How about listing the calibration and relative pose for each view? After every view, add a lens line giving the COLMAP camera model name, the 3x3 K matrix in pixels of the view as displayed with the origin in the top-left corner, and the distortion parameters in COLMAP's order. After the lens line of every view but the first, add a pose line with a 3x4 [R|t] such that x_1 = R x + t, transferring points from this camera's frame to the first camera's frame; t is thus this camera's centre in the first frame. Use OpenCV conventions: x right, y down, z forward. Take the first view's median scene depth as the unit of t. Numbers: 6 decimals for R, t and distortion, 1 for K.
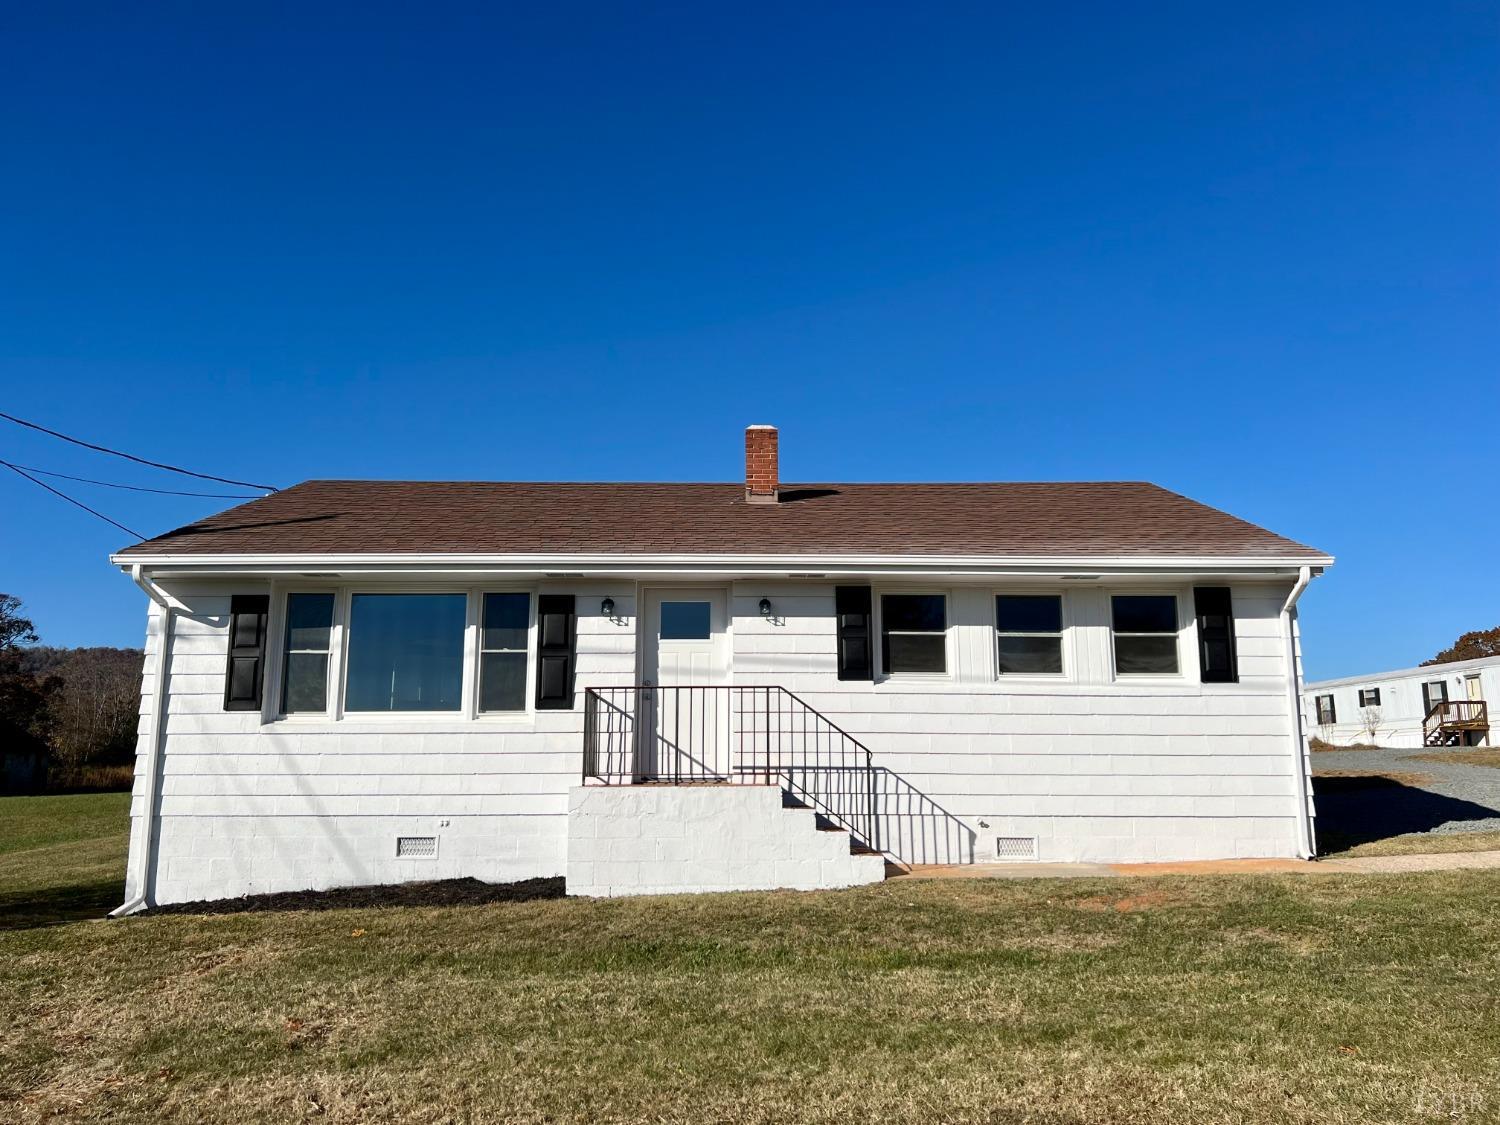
lens RADIAL K [[1154.3, 0, 751.0], [0, 1154.3, 575.2], [0, 0, 1]] dist [0.025410, 0.000020]
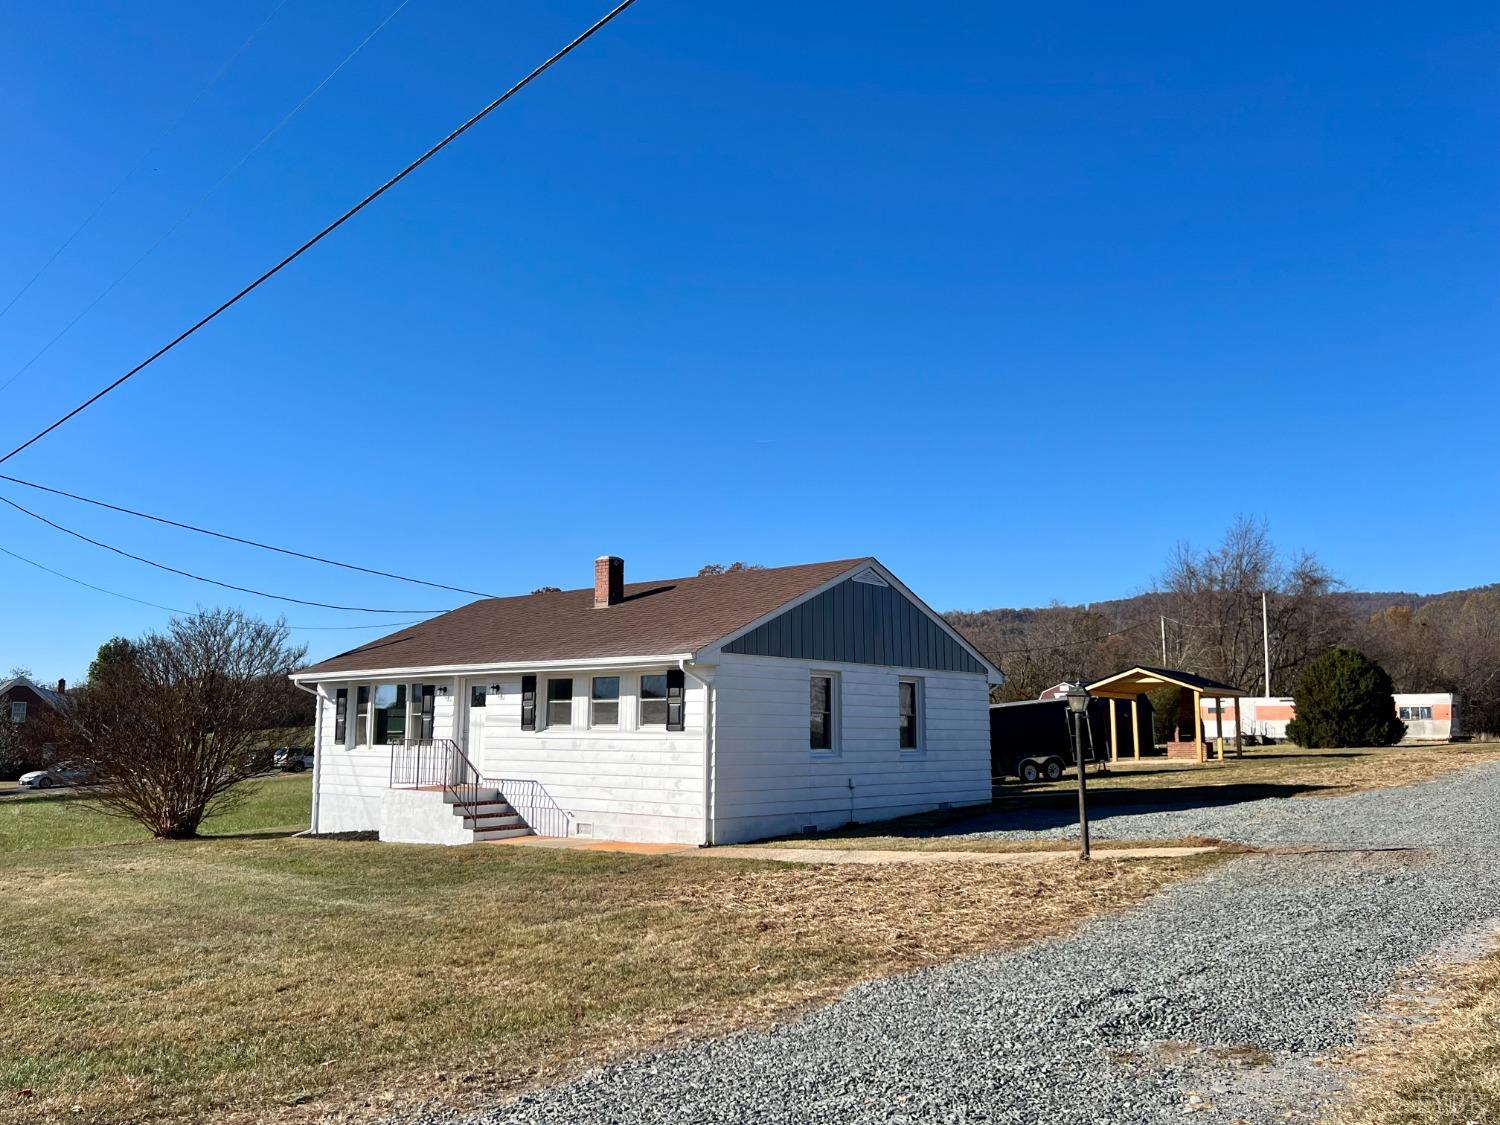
lens RADIAL K [[1203.2, 0, 749.9], [0, 1203.2, 553.7], [0, 0, 1]] dist [0.014632, 0.000699]
pose [[0.749043, -0.094108, -0.655804, 1.567836], [0.113055, 0.993498, -0.013439, -0.113041], [0.652804, -0.064076, 0.754812, -0.146606]]
